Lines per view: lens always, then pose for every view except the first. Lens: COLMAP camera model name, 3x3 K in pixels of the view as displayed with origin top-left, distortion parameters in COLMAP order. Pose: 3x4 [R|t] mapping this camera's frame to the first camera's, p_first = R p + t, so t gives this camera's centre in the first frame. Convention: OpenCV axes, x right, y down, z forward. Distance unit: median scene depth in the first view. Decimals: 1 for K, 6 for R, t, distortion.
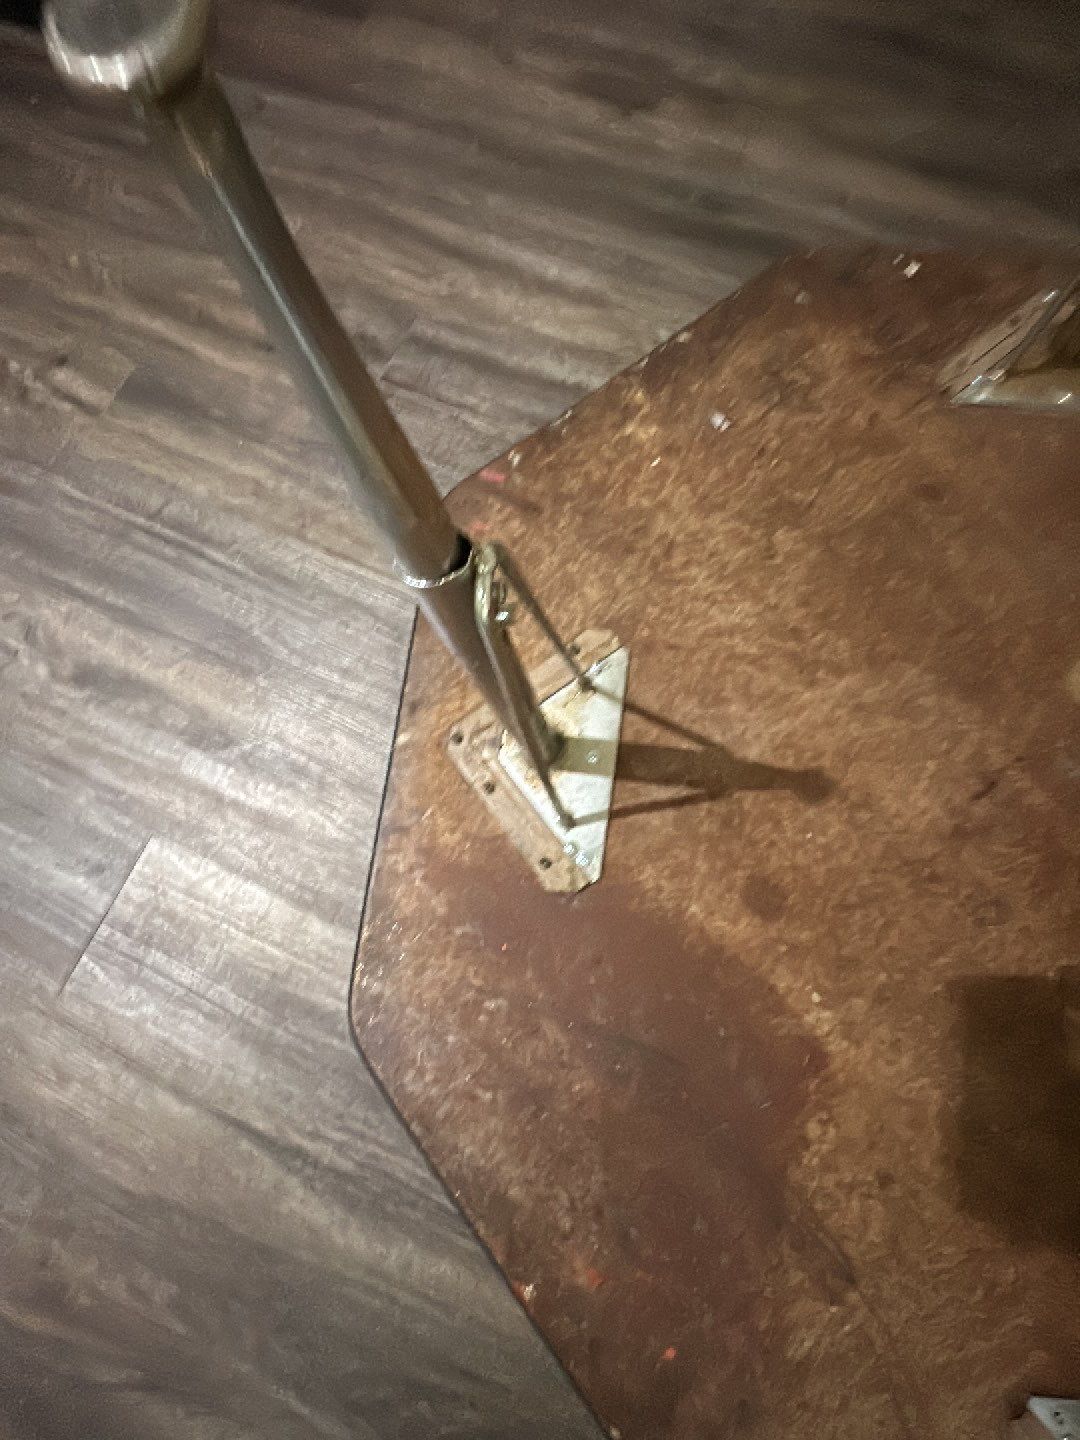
lens RADIAL K [[731.4, 0, 535.7], [0, 731.4, 723.8], [0, 0, 1]] dist [-0.004464, 0.000349]
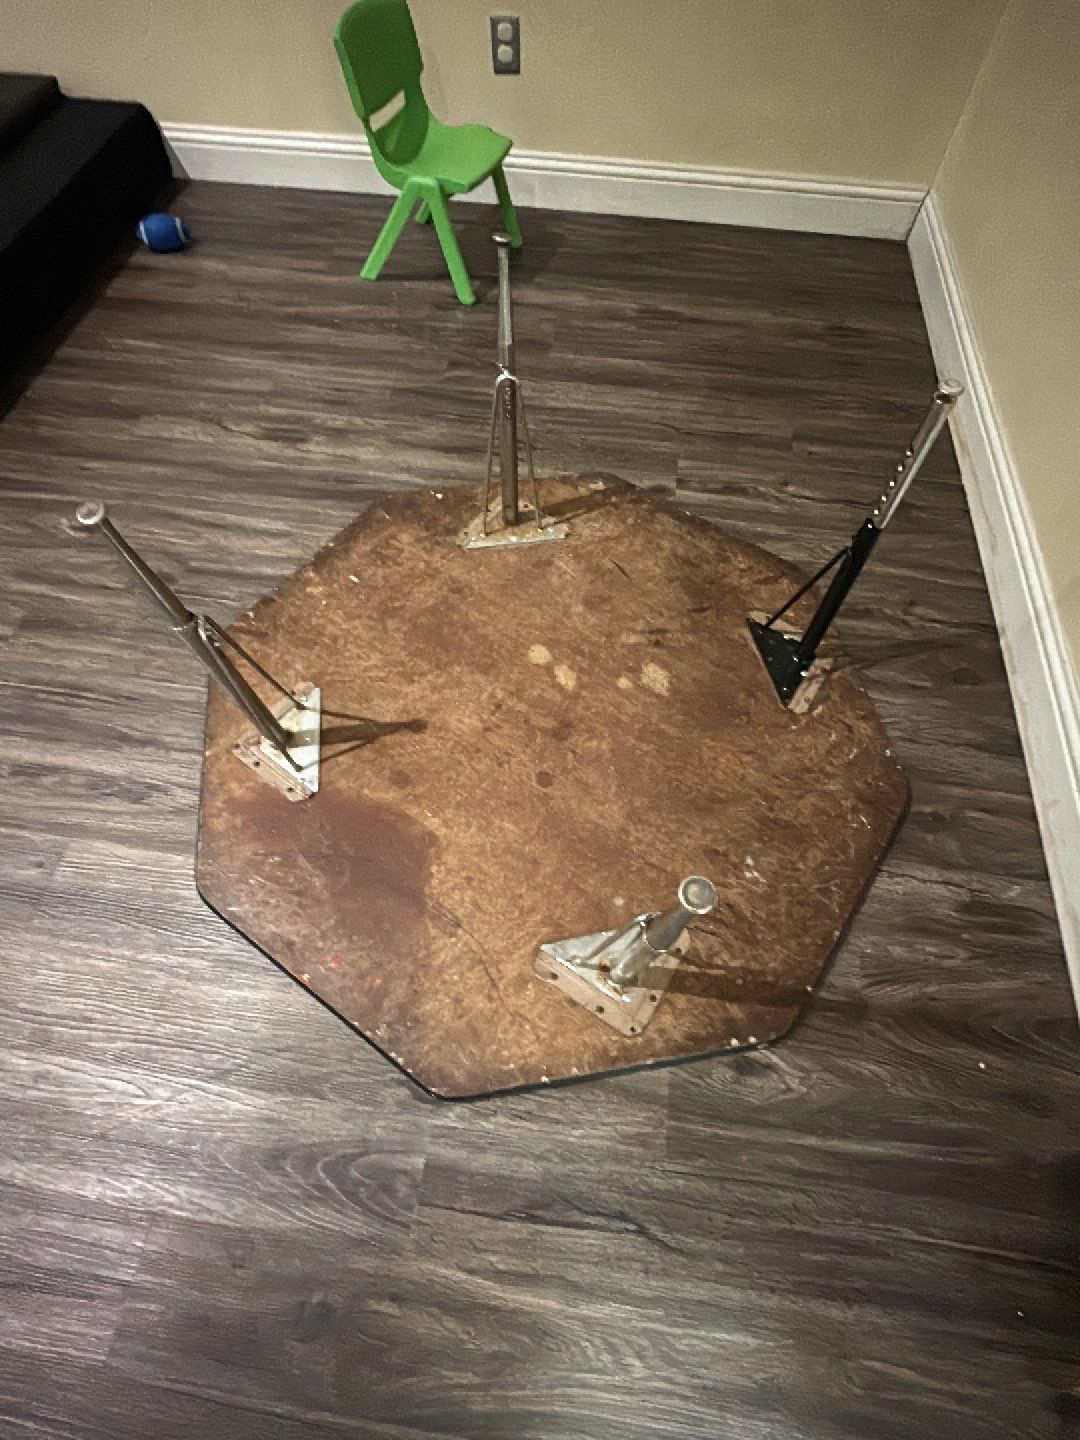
lens RADIAL K [[731.4, 0, 535.7], [0, 731.4, 723.8], [0, 0, 1]] dist [-0.004464, 0.000349]
pose [[0.958279, -0.212428, 0.191246, 0.286467], [0.254240, 0.939230, -0.230670, 0.596641], [-0.130623, 0.269669, 0.954053, -0.942987]]
